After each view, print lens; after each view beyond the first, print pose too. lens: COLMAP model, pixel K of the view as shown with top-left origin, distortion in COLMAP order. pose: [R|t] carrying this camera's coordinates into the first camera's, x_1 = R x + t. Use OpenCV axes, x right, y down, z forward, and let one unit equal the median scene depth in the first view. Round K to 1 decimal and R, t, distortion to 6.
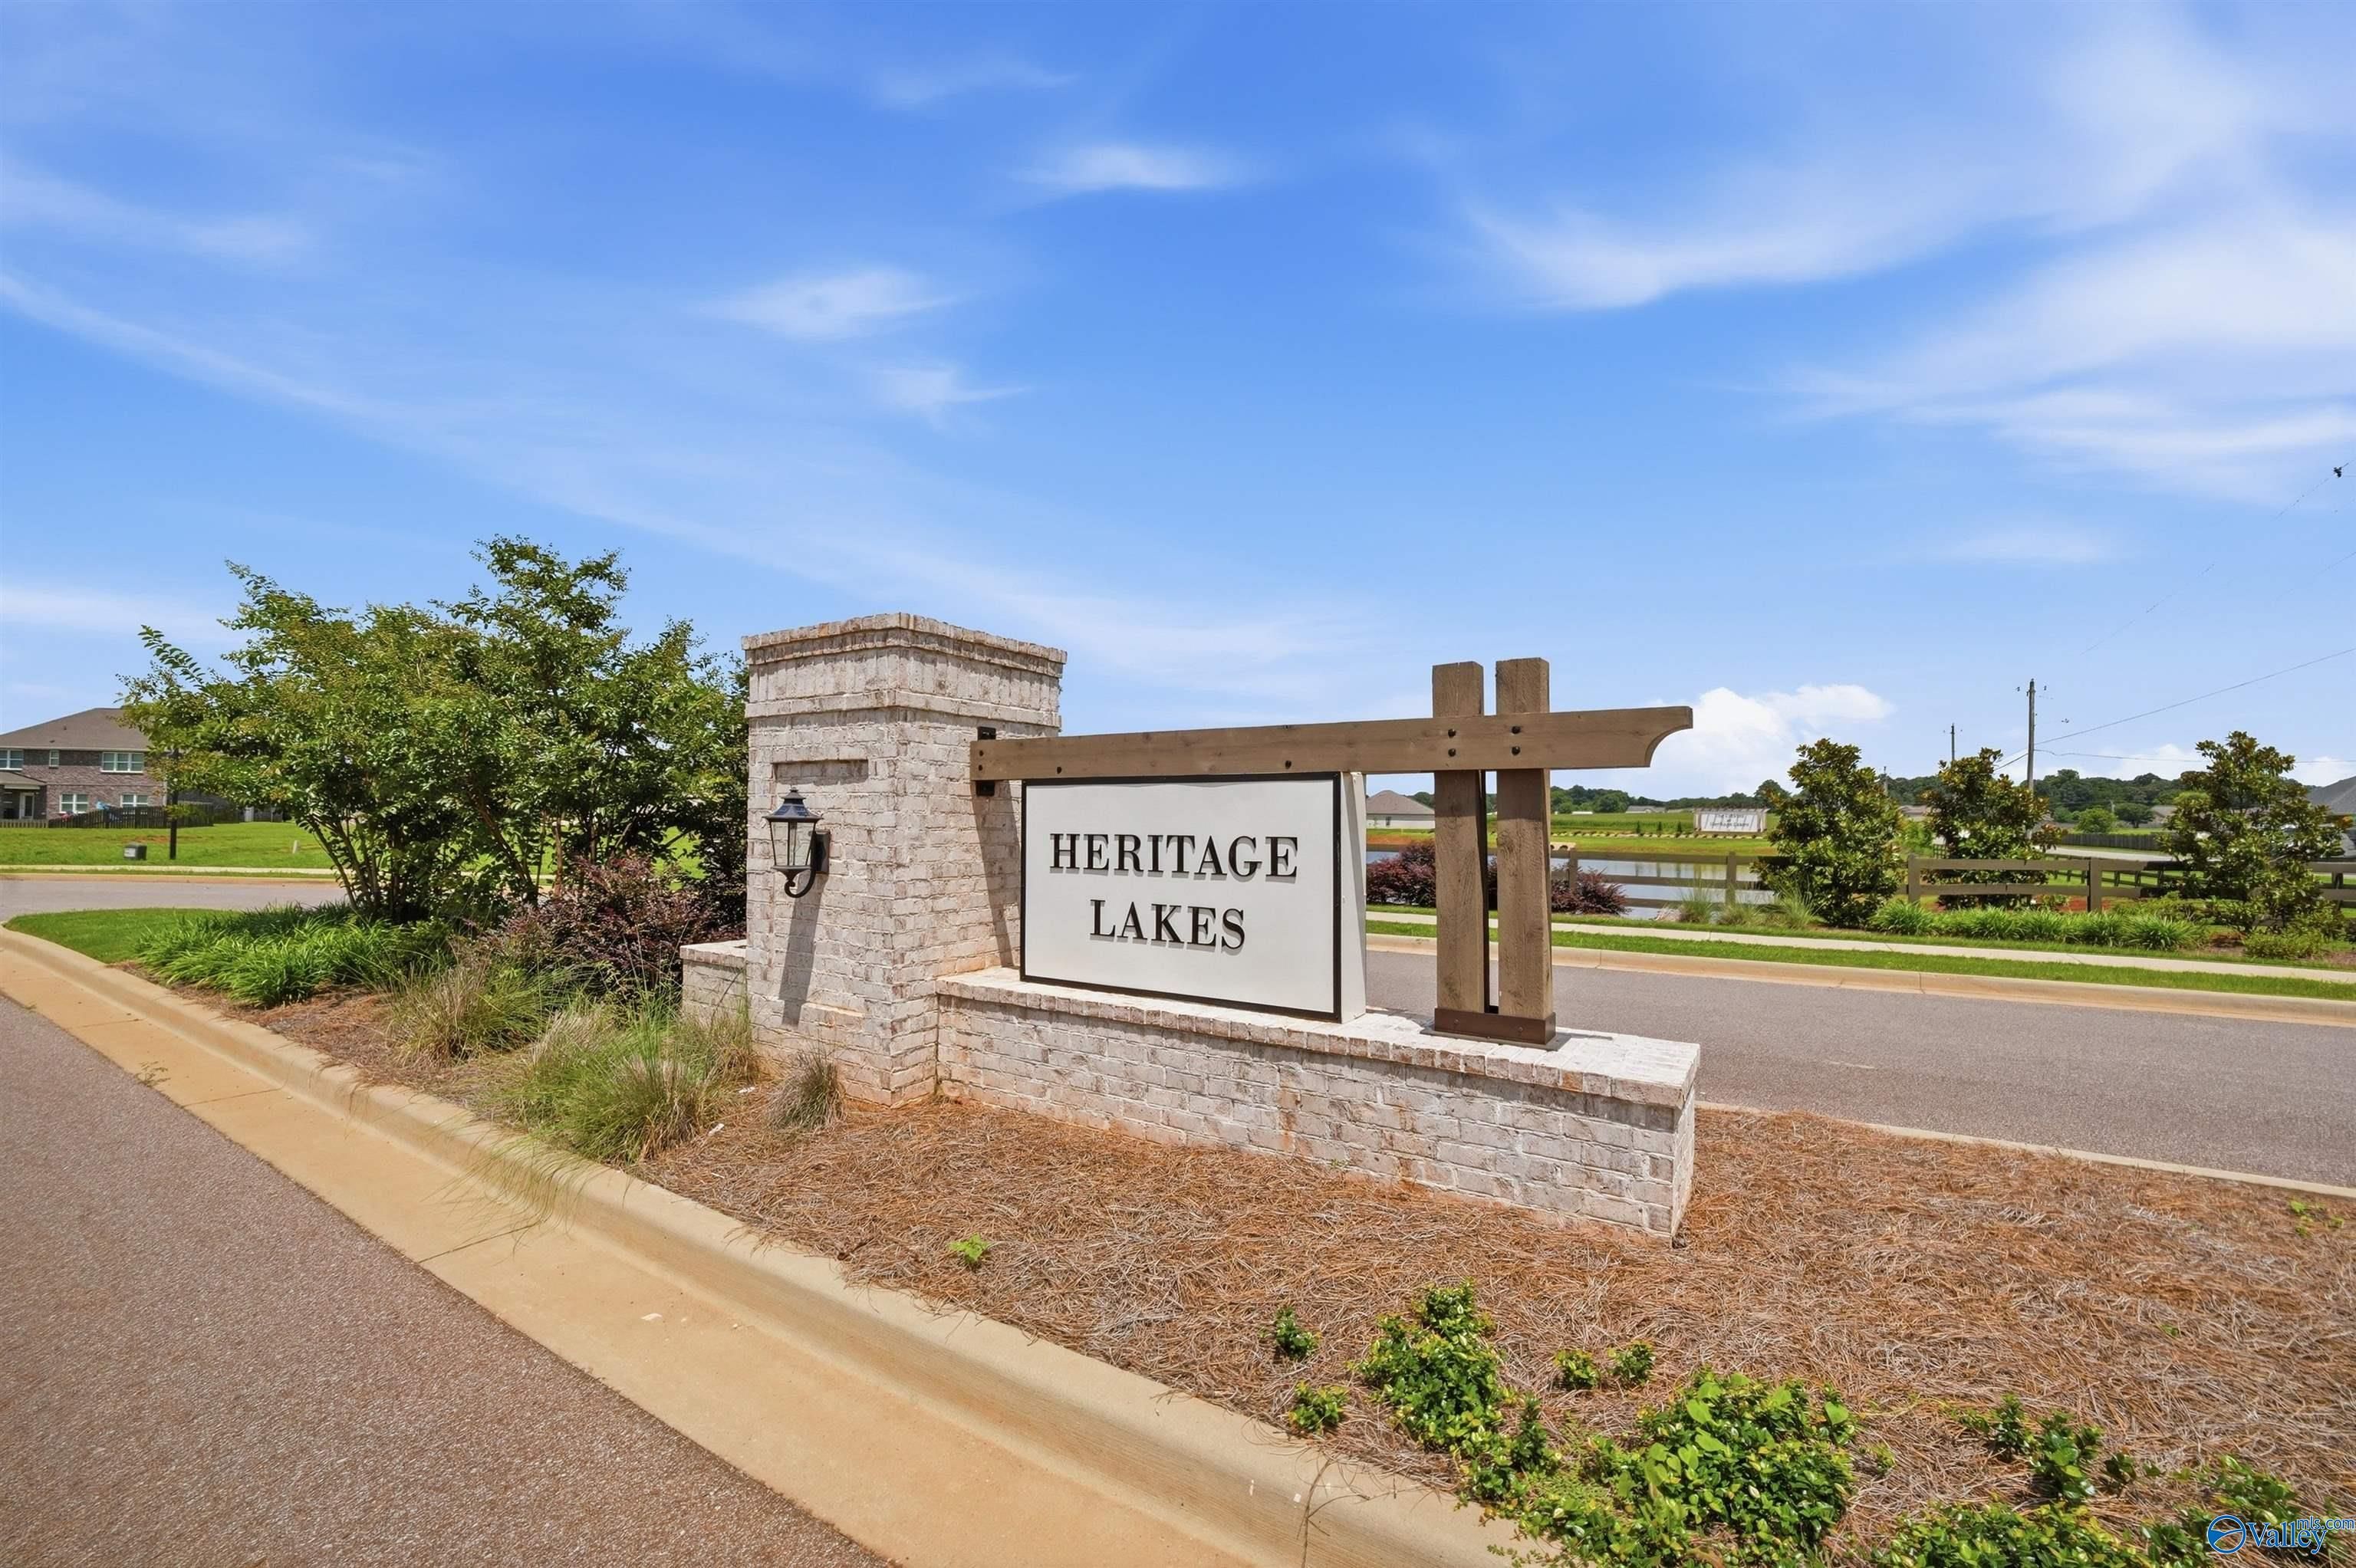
lens RADIAL K [[984.7, 0, 1185.2], [0, 984.7, 802.2], [0, 0, 1]] dist [-0.008313, 0.000081]
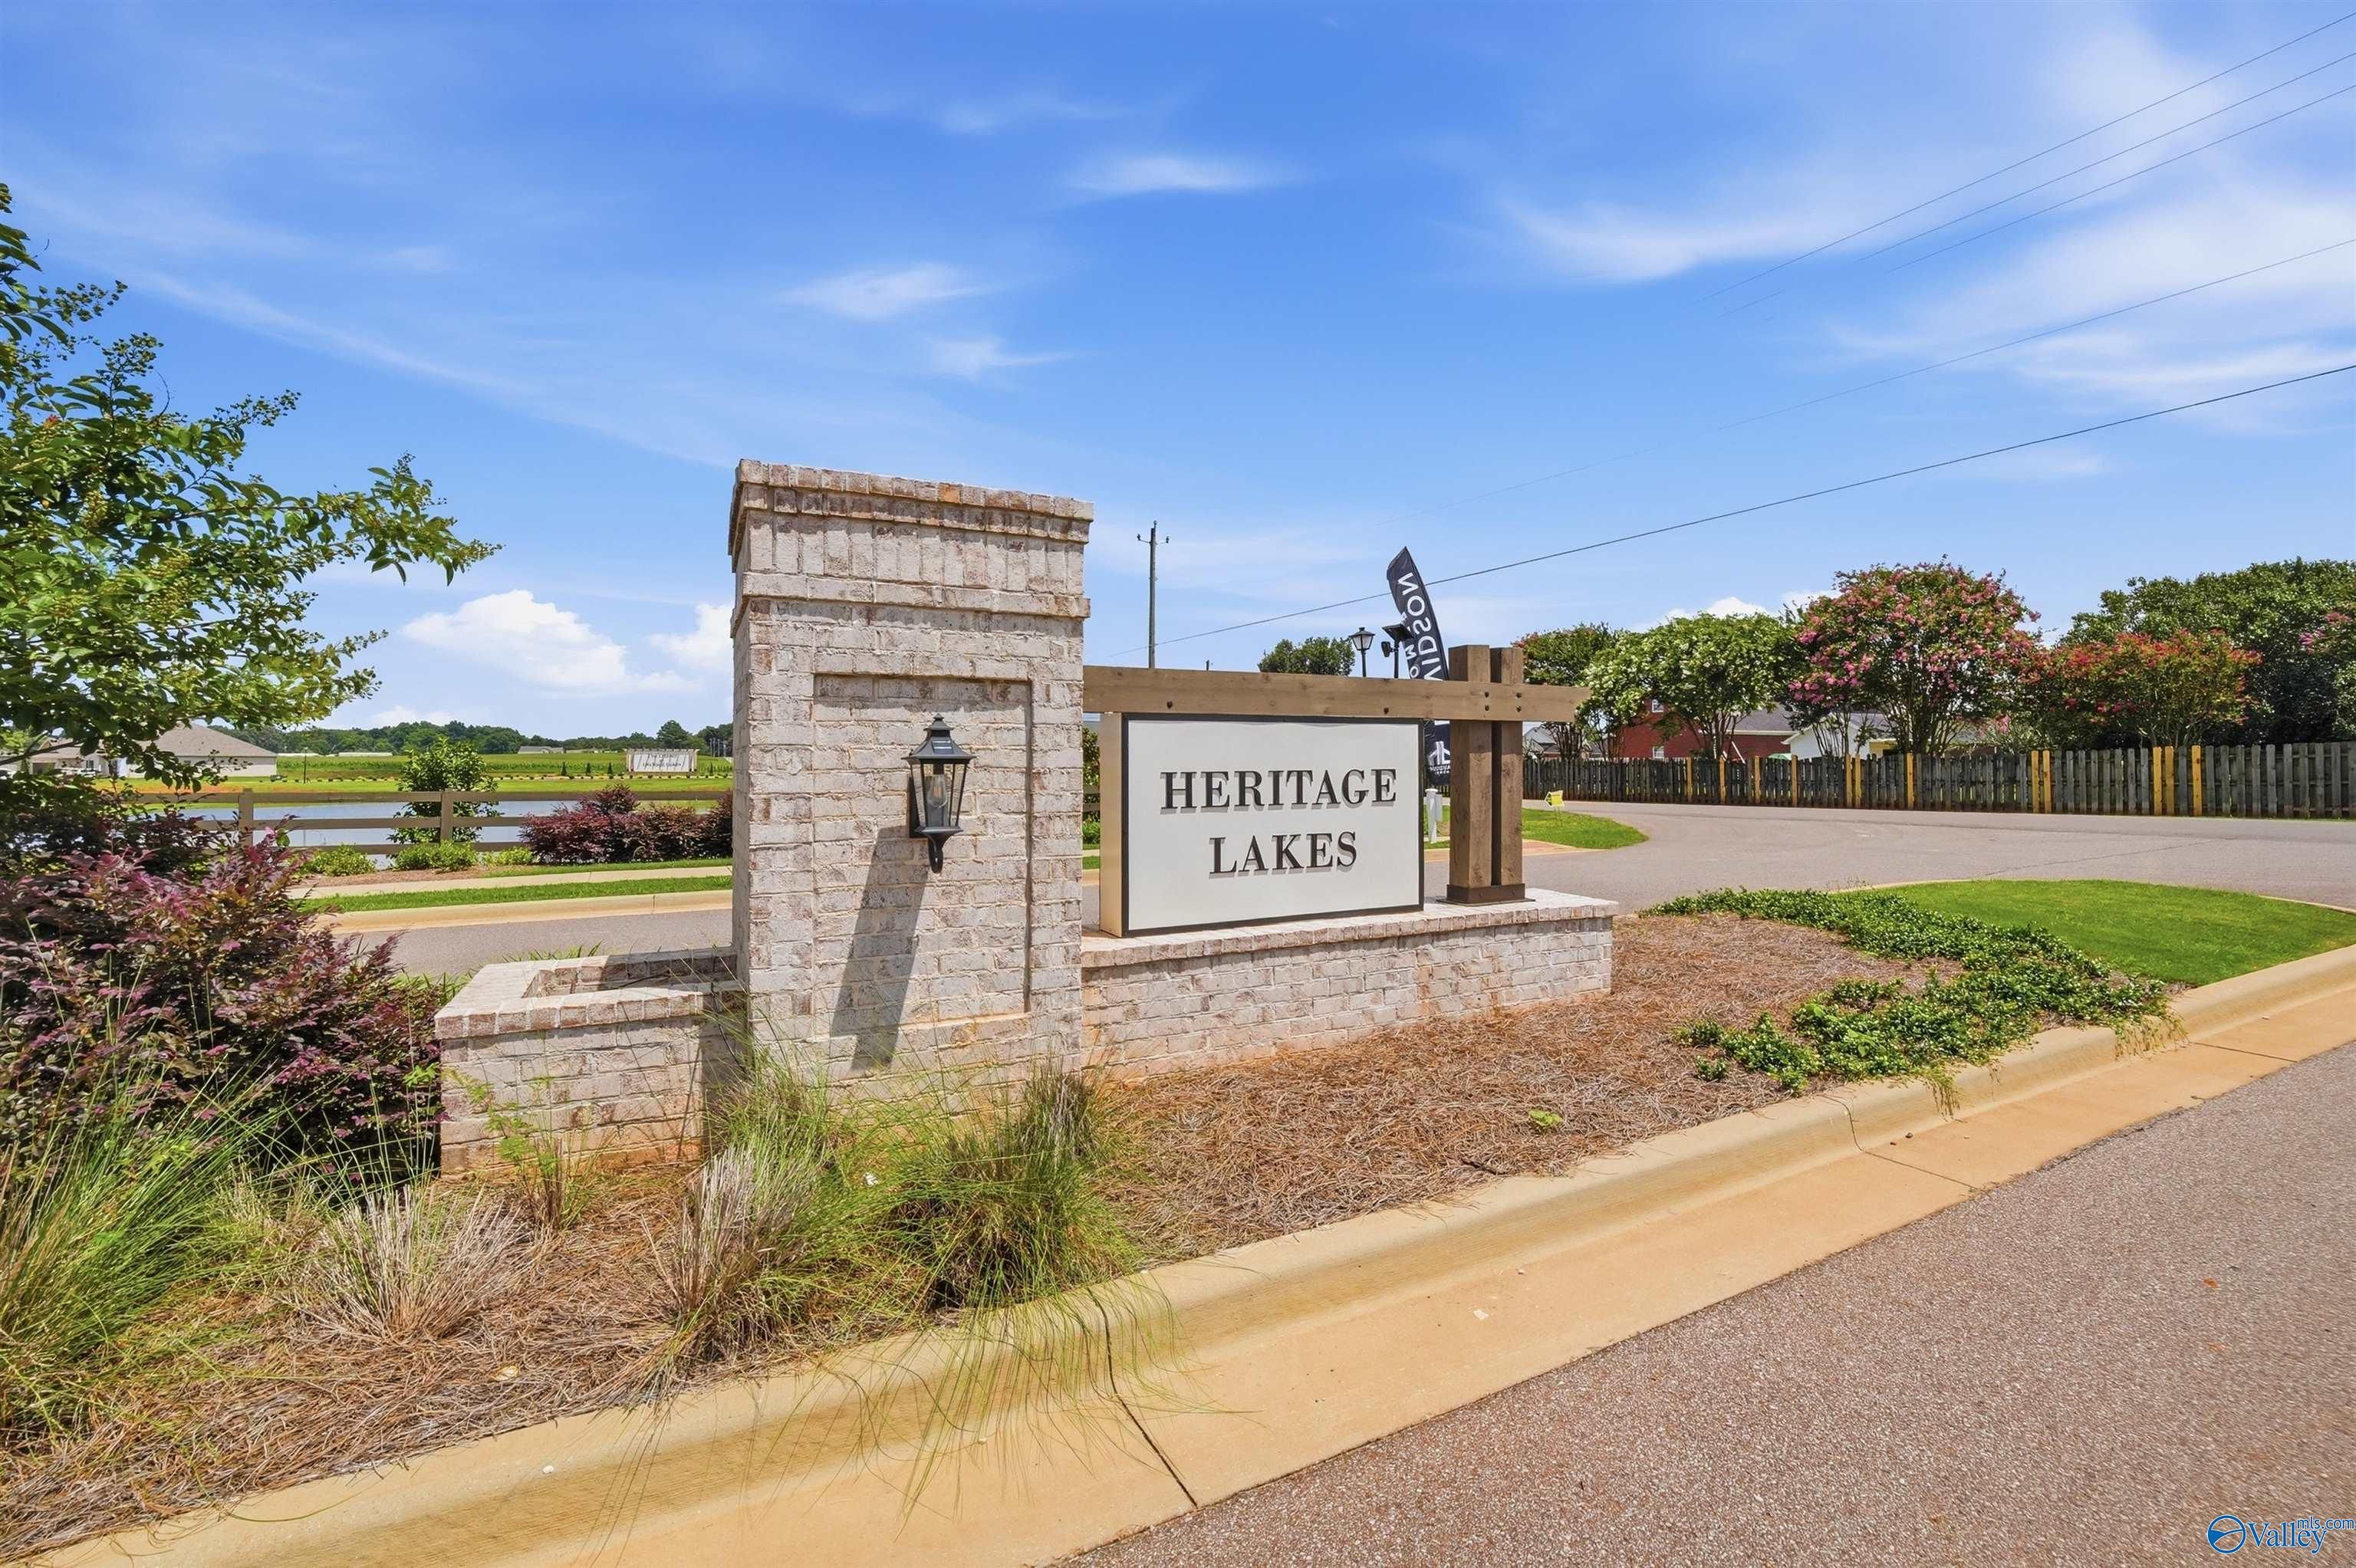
lens RADIAL K [[997.5, 0, 1181.3], [0, 997.5, 747.1], [0, 0, 1]] dist [-0.008470, 0.000084]
pose [[0.496170, 0.002771, 0.868221, -1.007210], [-0.006477, 0.999979, 0.000510, 0.007878], [-0.868201, -0.005877, 0.496178, 0.547319]]
